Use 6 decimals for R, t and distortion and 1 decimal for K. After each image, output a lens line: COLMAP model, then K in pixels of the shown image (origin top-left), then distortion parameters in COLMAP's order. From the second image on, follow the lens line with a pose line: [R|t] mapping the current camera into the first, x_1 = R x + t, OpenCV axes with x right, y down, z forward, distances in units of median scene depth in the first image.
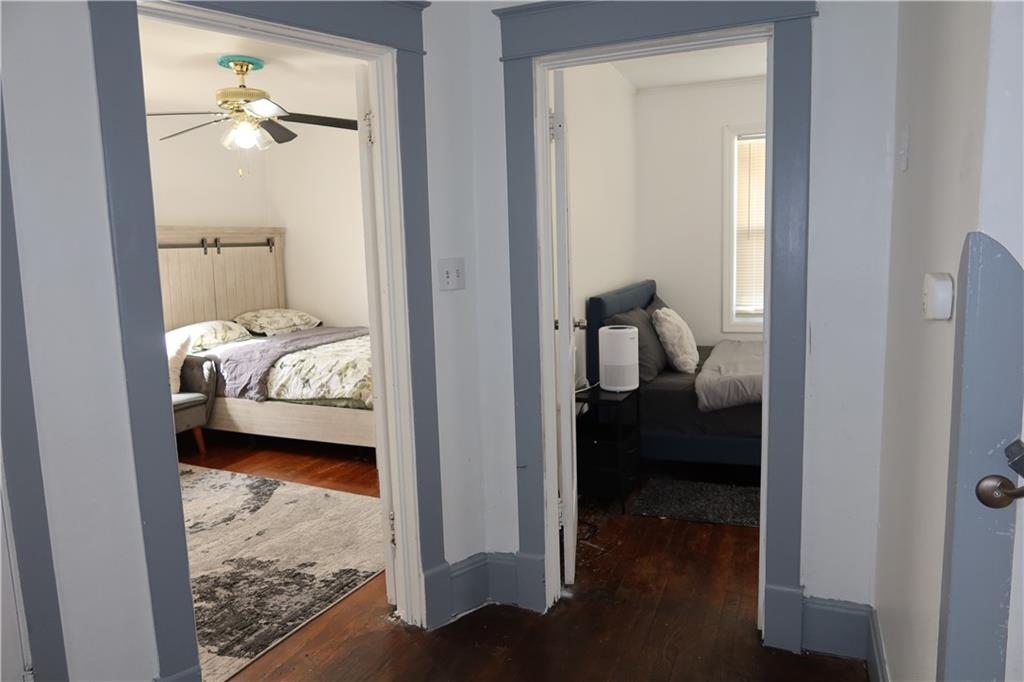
lens RADIAL K [[703.7, 0, 514.5], [0, 703.7, 332.4], [0, 0, 1]] dist [-0.021541, 0.003810]
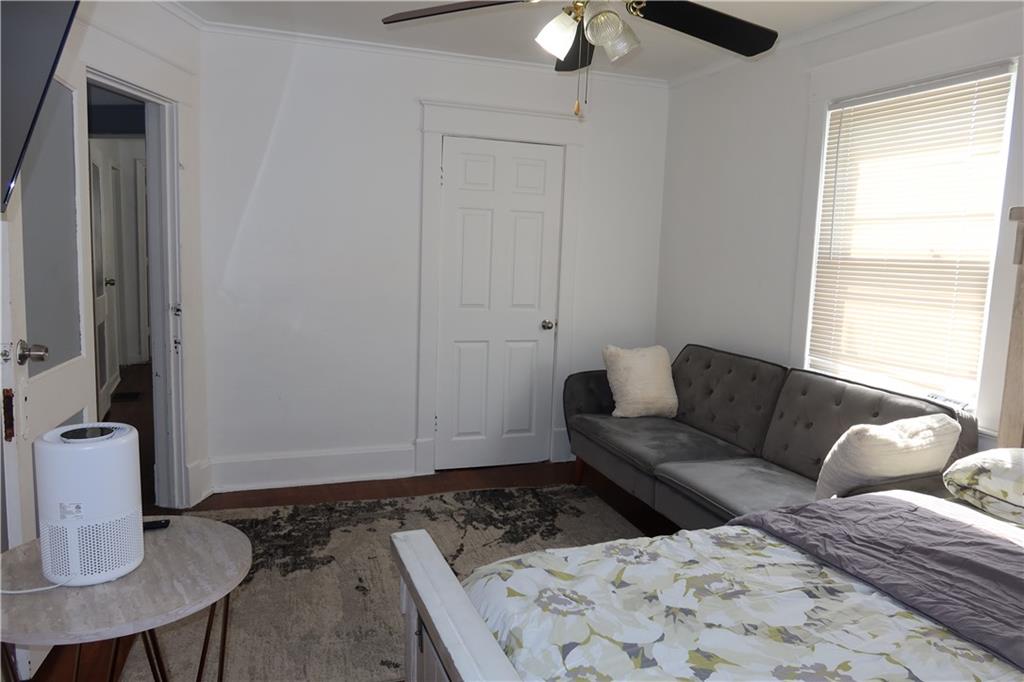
lens RADIAL K [[703.7, 0, 514.5], [0, 703.7, 332.4], [0, 0, 1]] dist [-0.021541, 0.003810]
pose [[-0.730622, 0.080969, -0.677964, 0.027420], [-0.101739, 0.968948, 0.225363, -0.150240], [0.675159, 0.233630, -0.699697, 1.191908]]
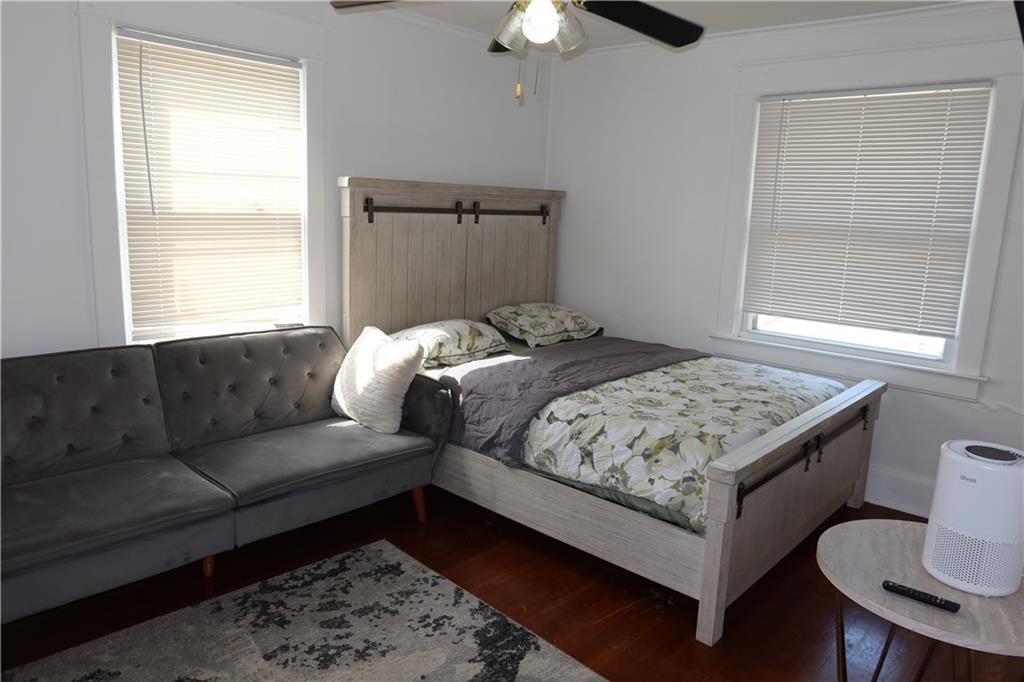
lens RADIAL K [[703.7, 0, 514.5], [0, 703.7, 332.4], [0, 0, 1]] dist [-0.021541, 0.003810]
pose [[0.936510, 0.118660, -0.329953, -0.164719], [-0.103277, 0.992602, 0.063835, -0.063083], [0.335087, -0.025706, 0.941837, 0.406752]]
